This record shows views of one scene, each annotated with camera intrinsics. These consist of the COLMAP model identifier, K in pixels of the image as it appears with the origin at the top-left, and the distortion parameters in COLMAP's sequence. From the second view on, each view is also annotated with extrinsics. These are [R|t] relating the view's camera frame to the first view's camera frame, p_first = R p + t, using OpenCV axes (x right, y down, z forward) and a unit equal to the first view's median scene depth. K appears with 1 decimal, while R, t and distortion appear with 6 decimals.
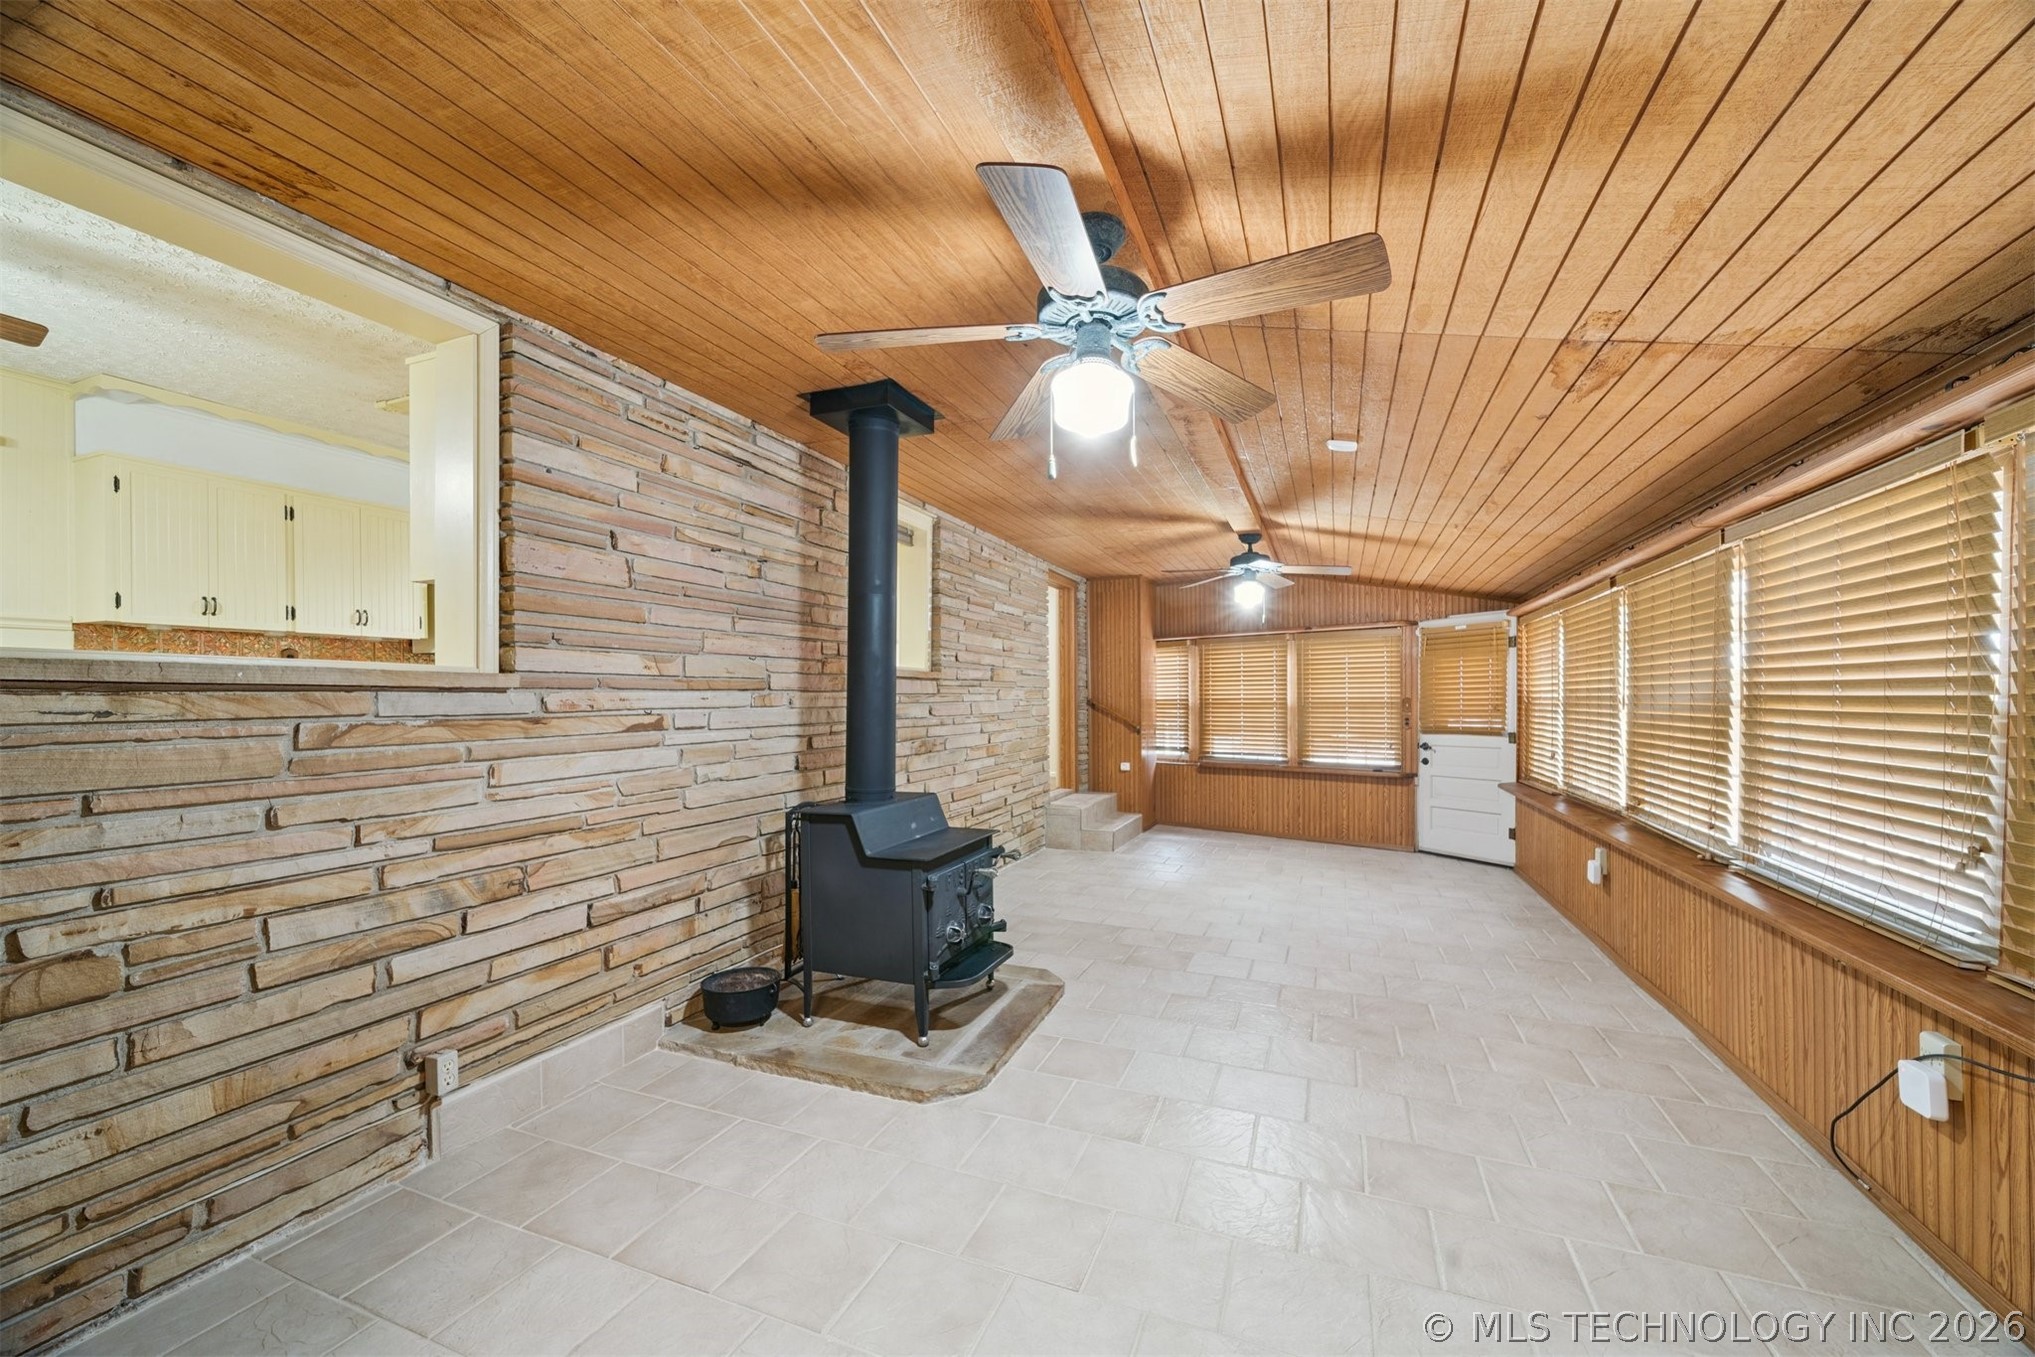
lens RADIAL K [[782.2, 0, 1011.0], [0, 782.2, 695.4], [0, 0, 1]] dist [0.000648, -0.000747]
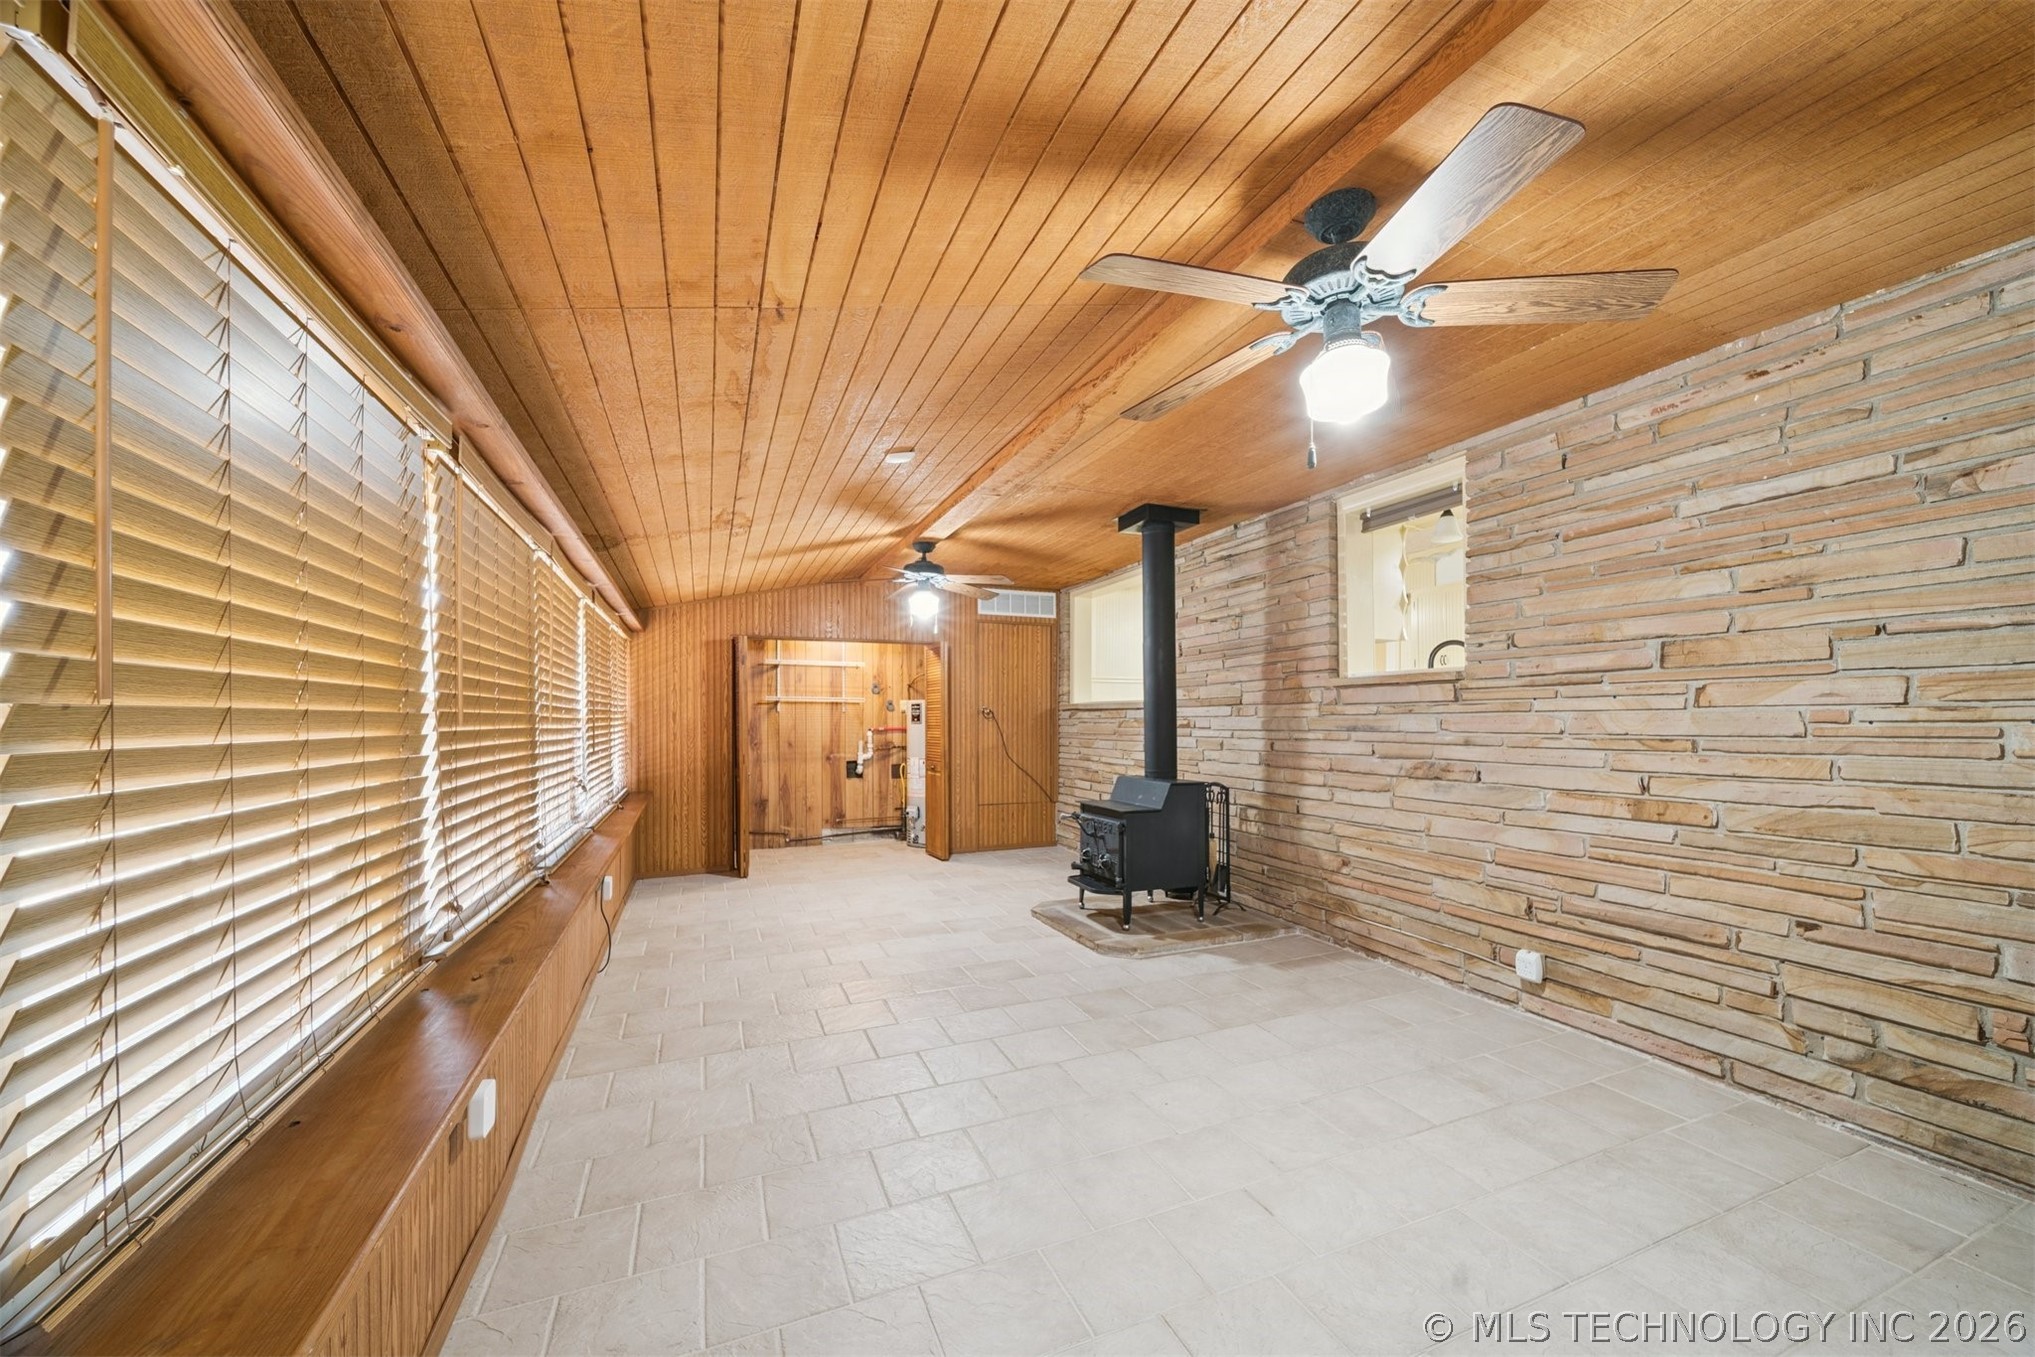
lens RADIAL K [[782.2, 0, 1070.9], [0, 782.2, 715.7], [0, 0, 1]] dist [0.000648, -0.000747]
pose [[-0.678039, 0.000142, -0.735026, 0.916428], [0.007625, 0.999948, -0.006840, 0.020051], [0.734987, -0.010243, -0.678004, 1.665561]]
